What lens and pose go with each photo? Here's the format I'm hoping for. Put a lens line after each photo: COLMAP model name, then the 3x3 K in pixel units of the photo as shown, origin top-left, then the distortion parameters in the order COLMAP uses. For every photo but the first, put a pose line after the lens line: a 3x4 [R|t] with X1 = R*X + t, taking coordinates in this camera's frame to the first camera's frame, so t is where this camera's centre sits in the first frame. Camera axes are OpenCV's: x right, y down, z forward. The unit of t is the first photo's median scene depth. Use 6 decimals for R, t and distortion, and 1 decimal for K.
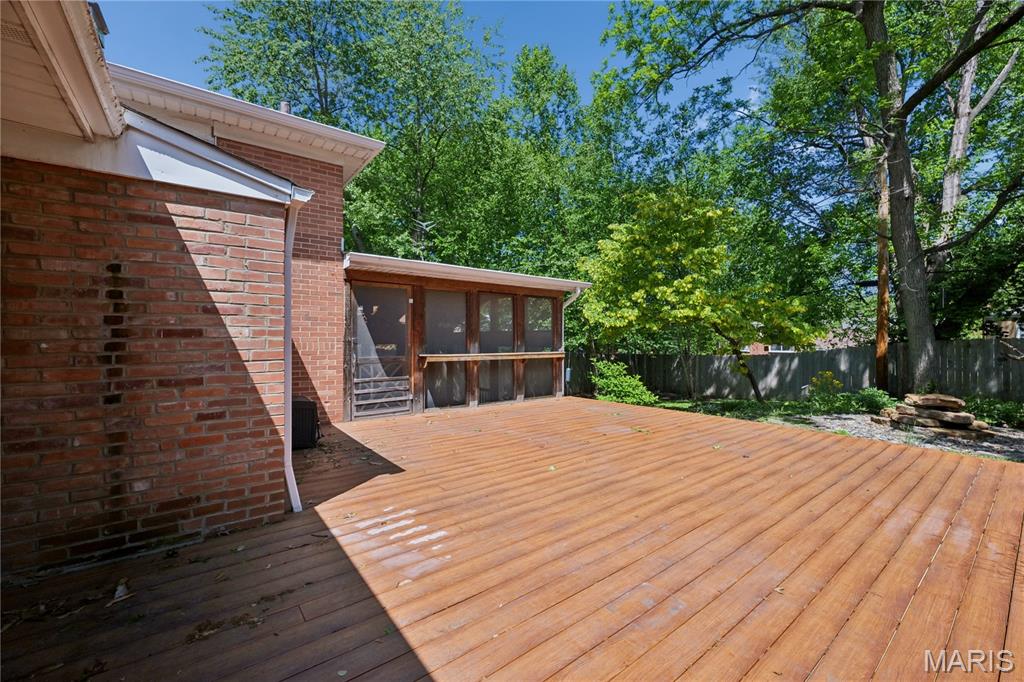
lens RADIAL K [[418.9, 0, 504.1], [0, 418.9, 339.9], [0, 0, 1]] dist [0.002643, 0.000388]
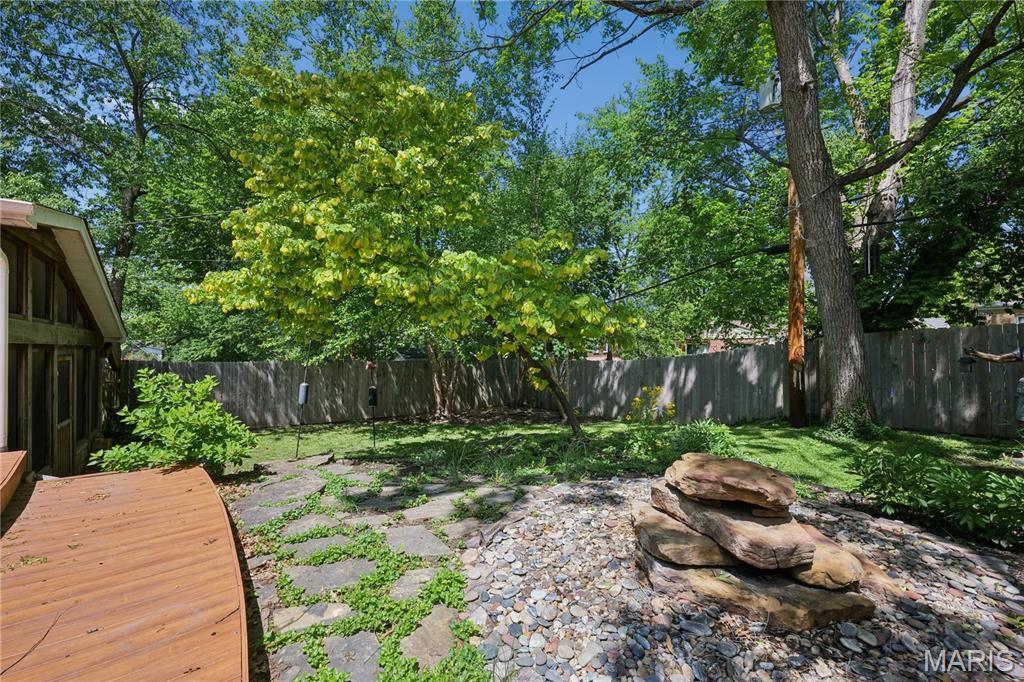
lens RADIAL K [[418.9, 0, 519.8], [0, 418.9, 342.2], [0, 0, 1]] dist [0.002643, 0.000388]
pose [[0.999930, -0.010968, 0.004326, 0.510378], [0.011037, 0.999808, -0.016180, 0.019247], [-0.004148, 0.016227, 0.999860, 0.388235]]
